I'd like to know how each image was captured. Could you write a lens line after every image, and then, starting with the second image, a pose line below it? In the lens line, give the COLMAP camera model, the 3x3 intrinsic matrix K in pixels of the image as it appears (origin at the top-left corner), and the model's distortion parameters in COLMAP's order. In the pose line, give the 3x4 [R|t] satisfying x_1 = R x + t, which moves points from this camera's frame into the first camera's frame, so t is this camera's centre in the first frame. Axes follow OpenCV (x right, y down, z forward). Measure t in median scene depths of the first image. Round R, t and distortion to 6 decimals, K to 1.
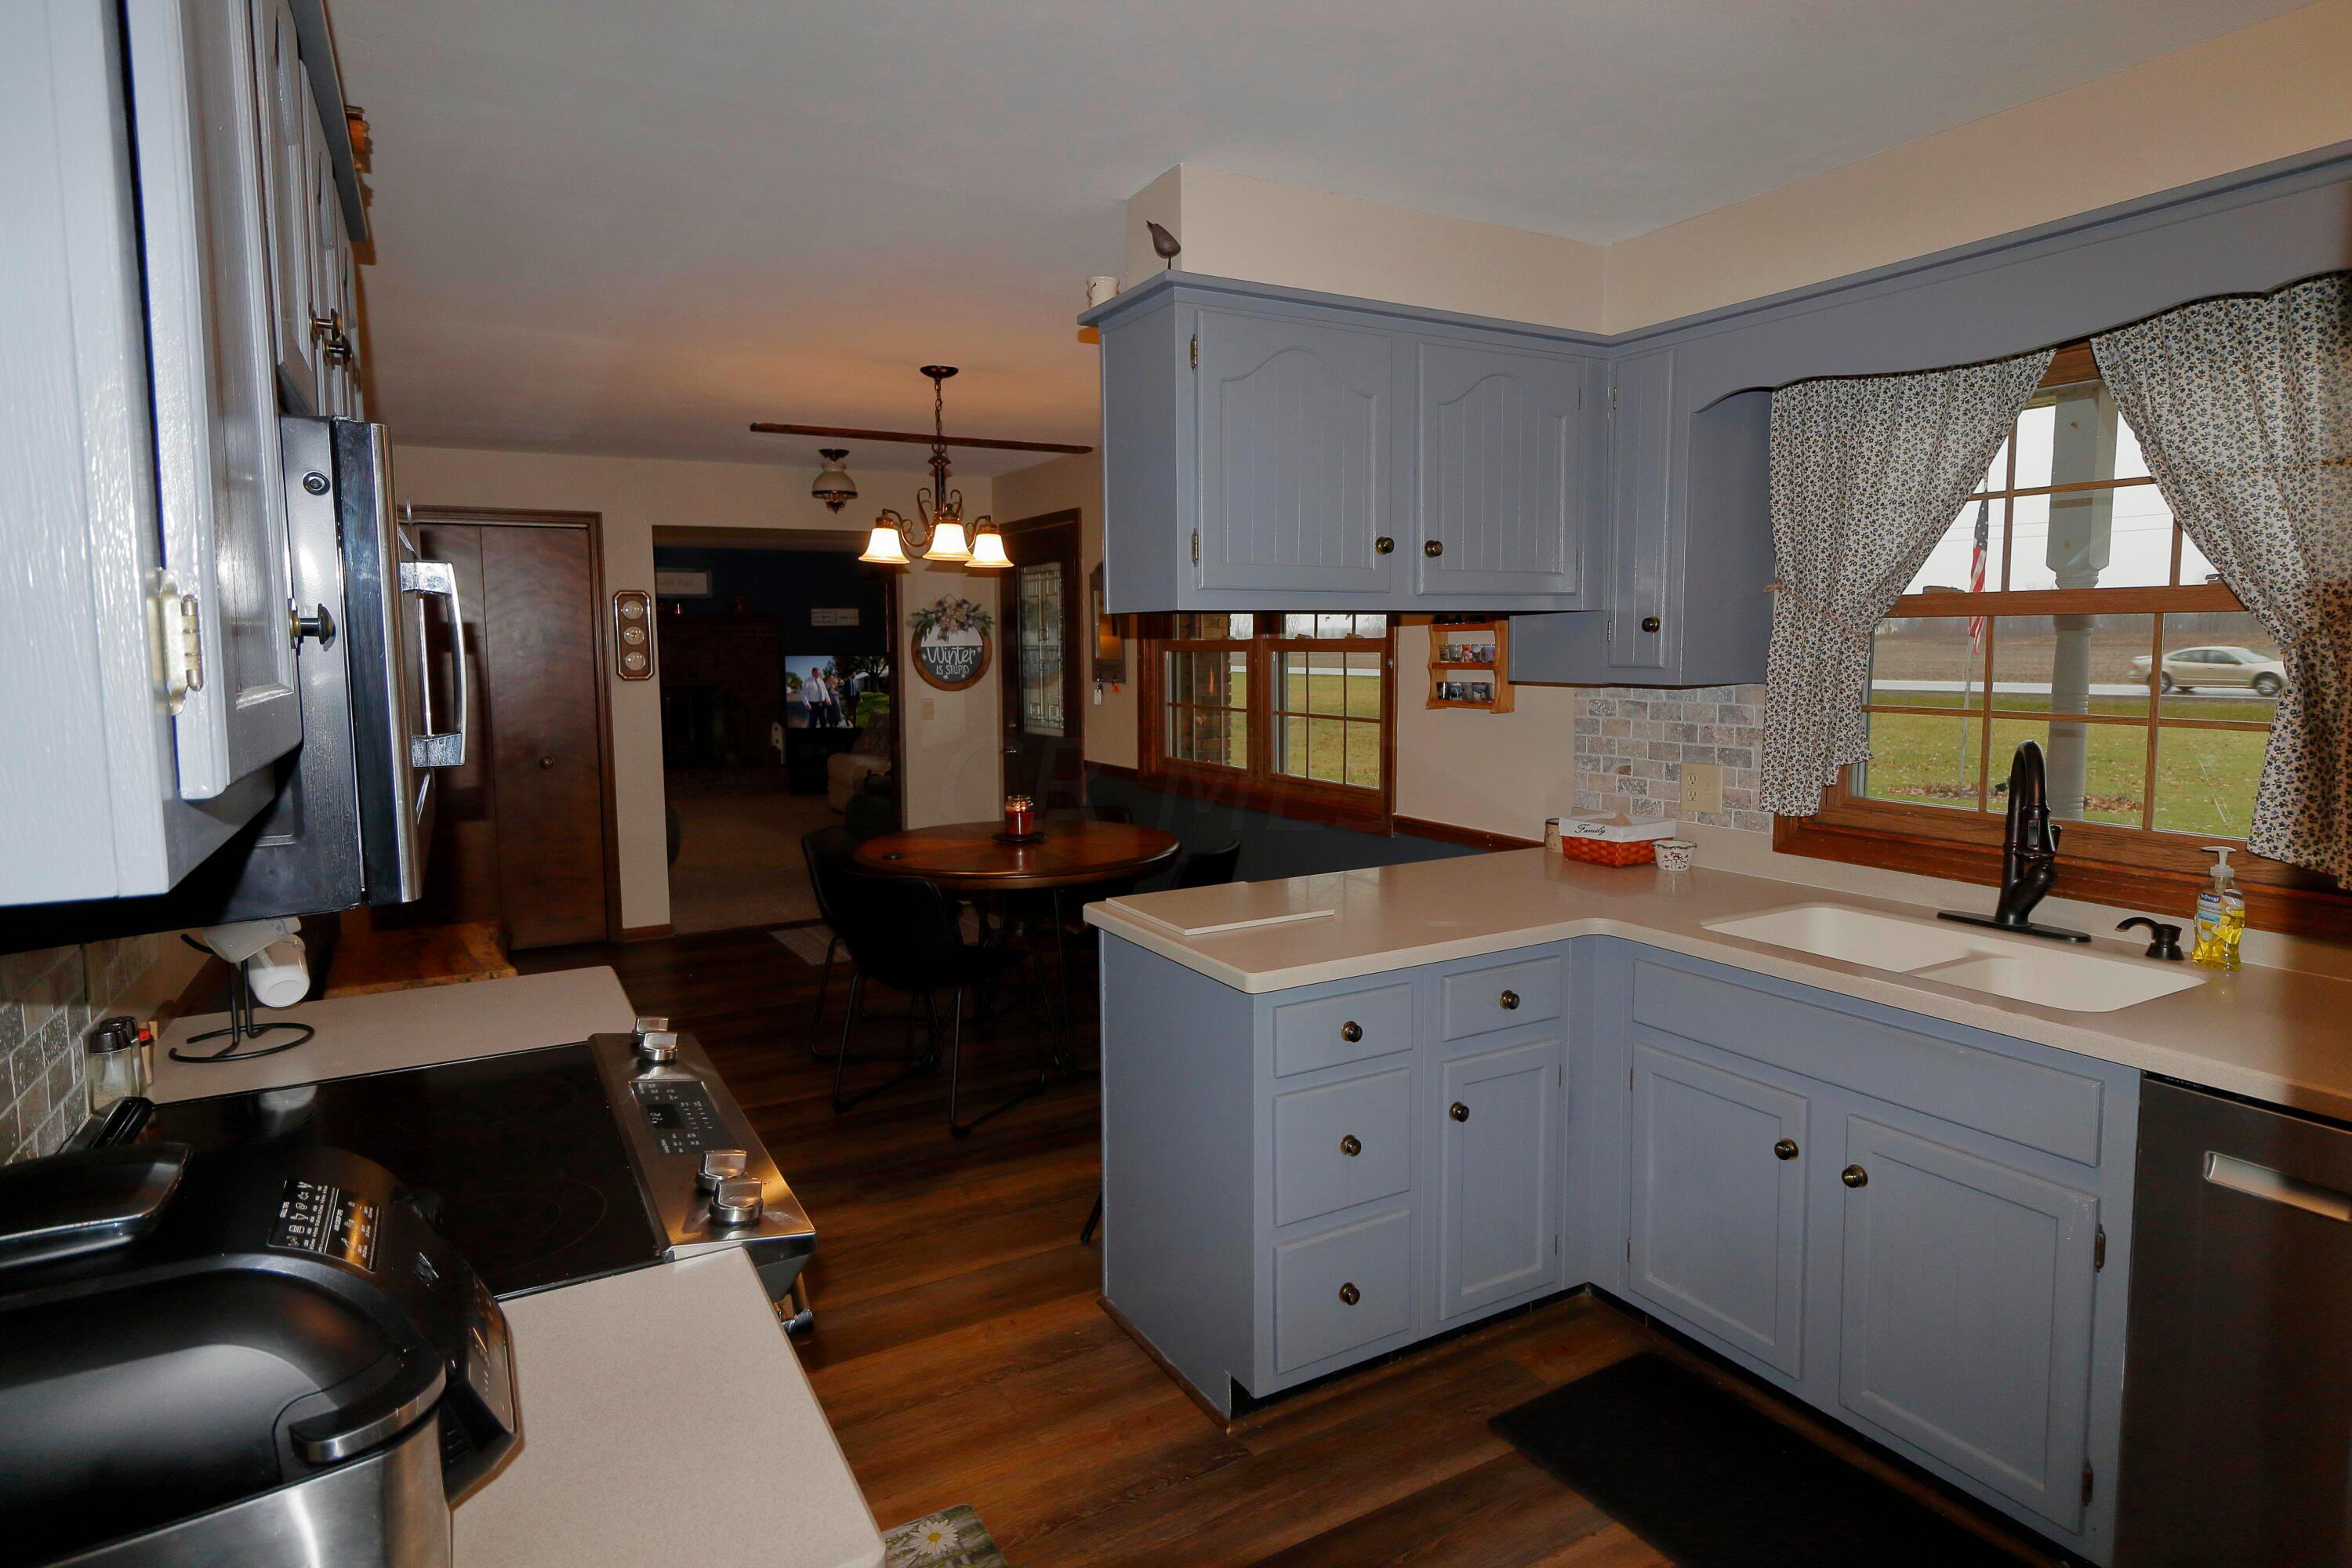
lens RADIAL K [[1287.3, 0, 1186.0], [0, 1287.3, 770.9], [0, 0, 1]] dist [0.002143, -0.000065]
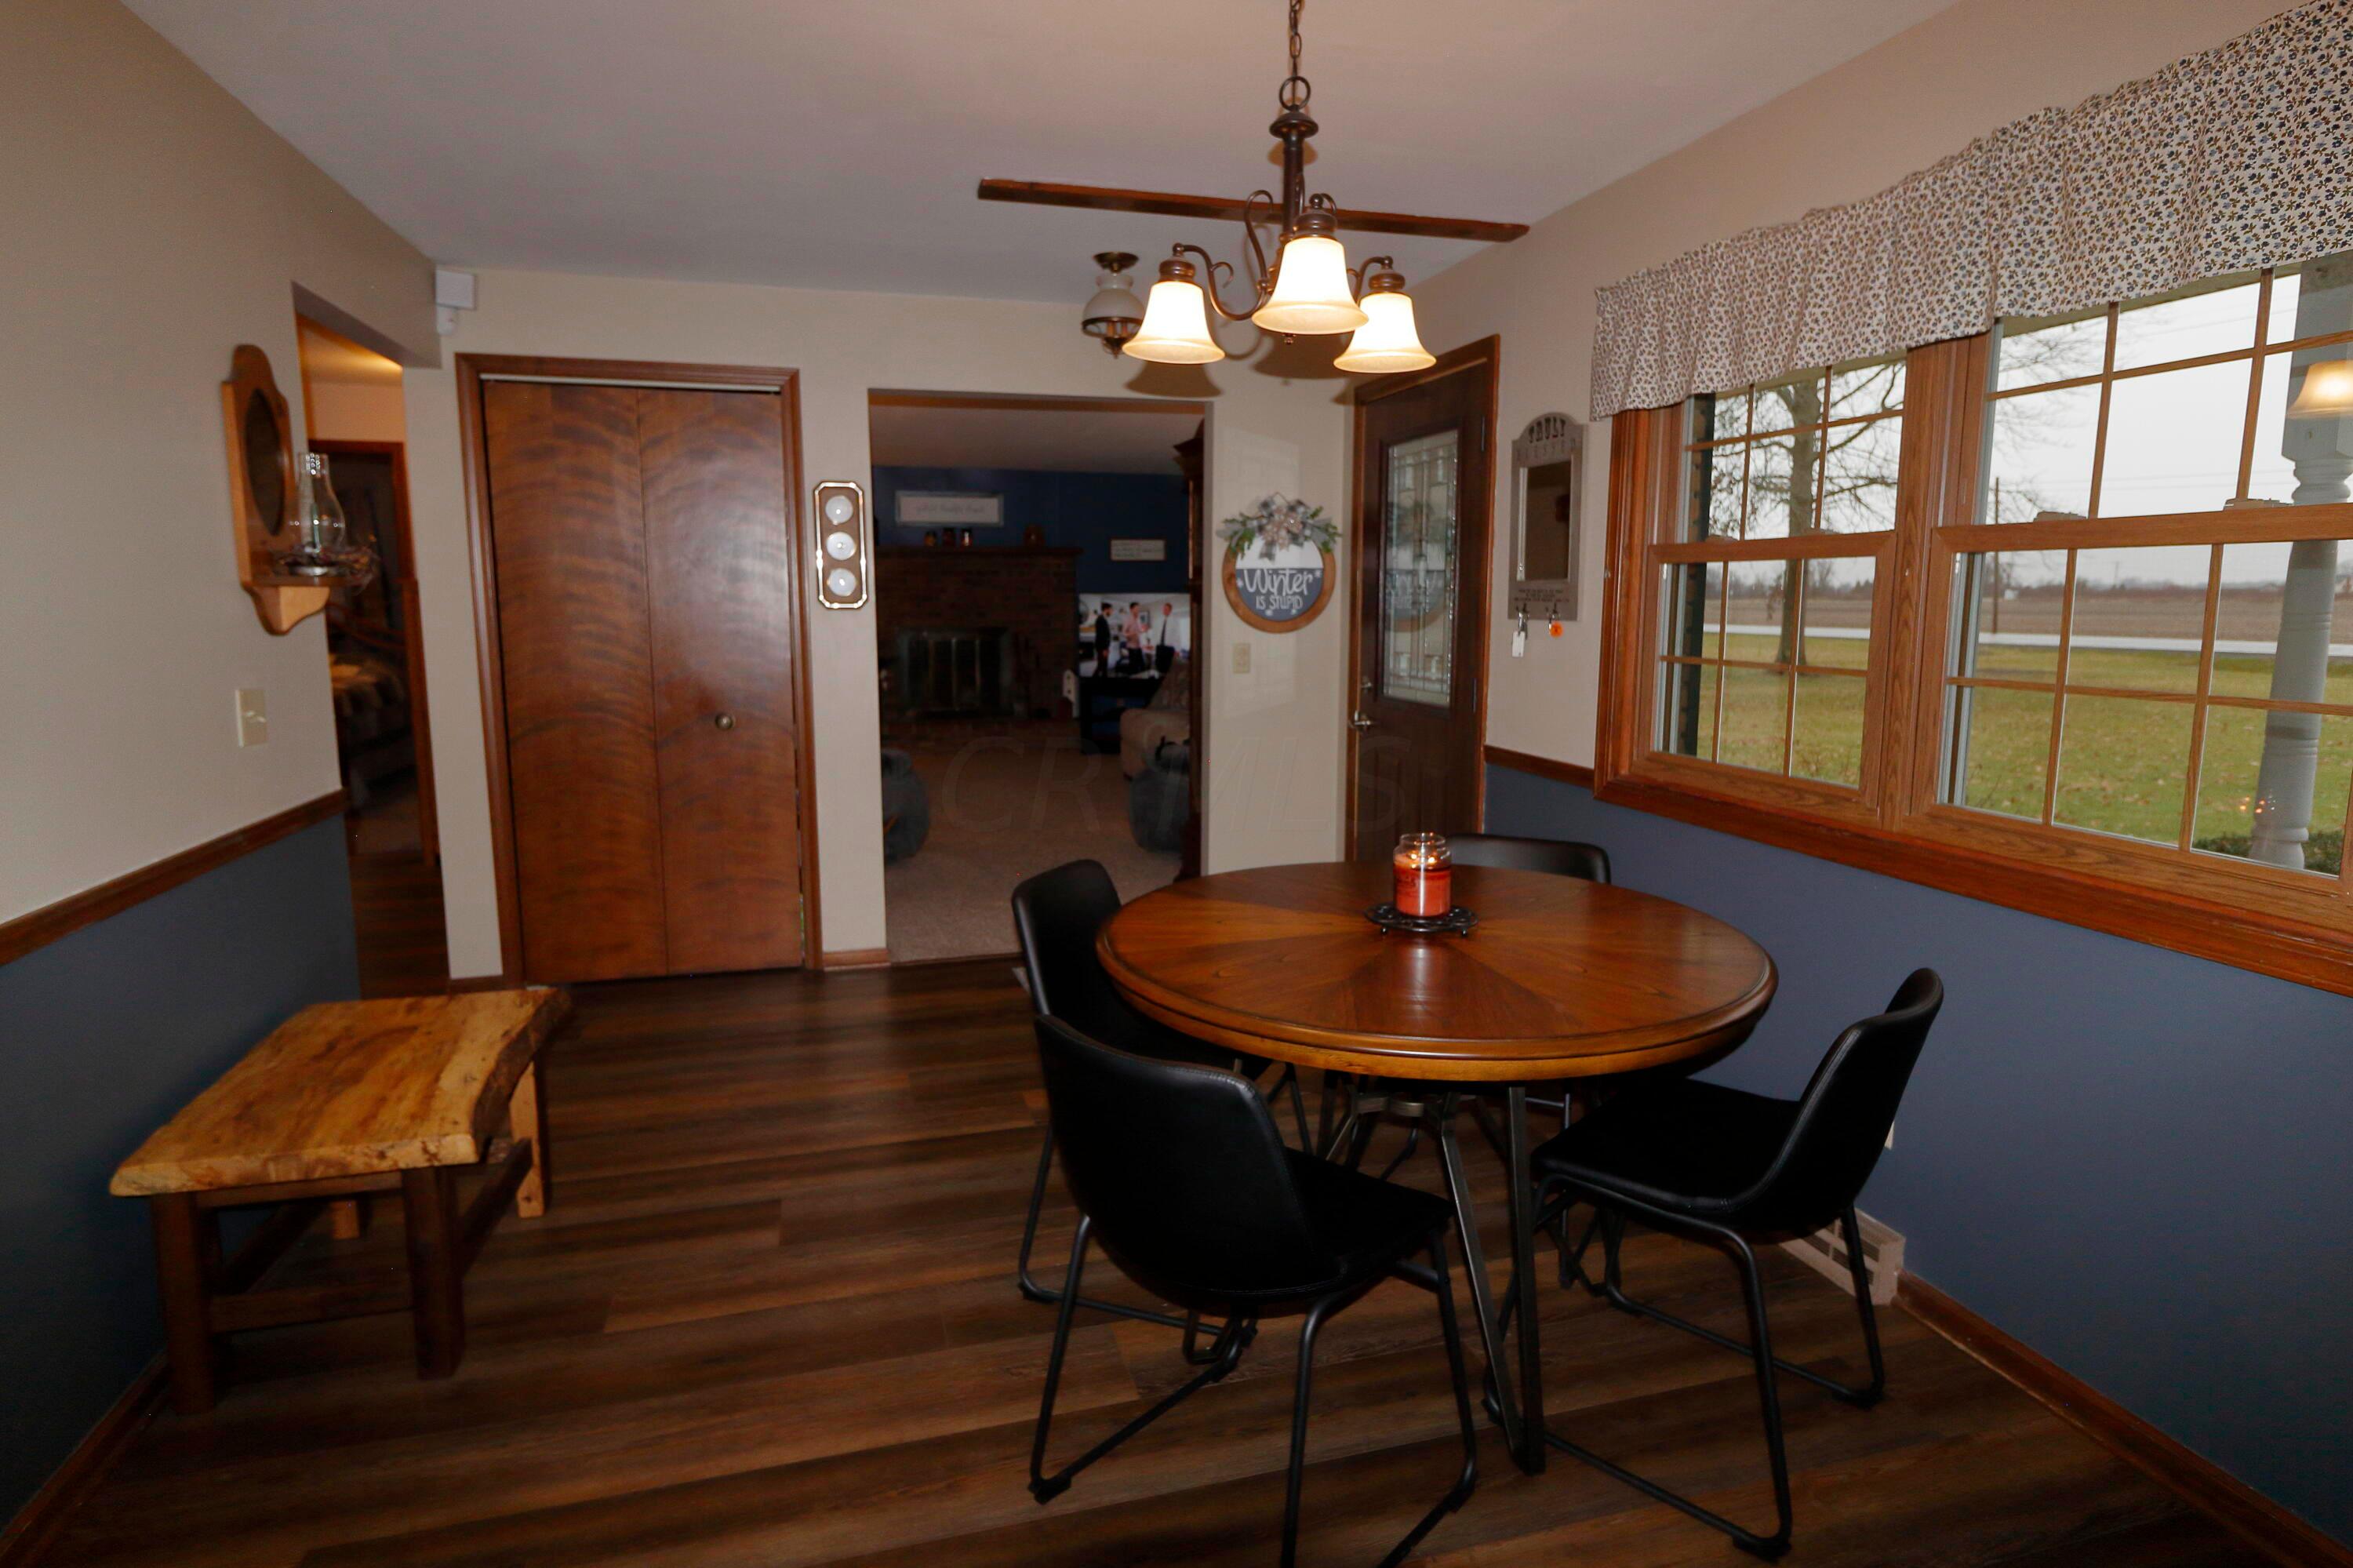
lens RADIAL K [[1287.9, 0, 1179.0], [0, 1287.9, 781.8], [0, 0, 1]] dist [0.002143, -0.000065]
pose [[0.970597, 0.042110, -0.237000, -0.069100], [-0.031014, 0.998250, 0.050355, -0.015898], [0.238705, -0.041524, 0.970204, 0.327464]]
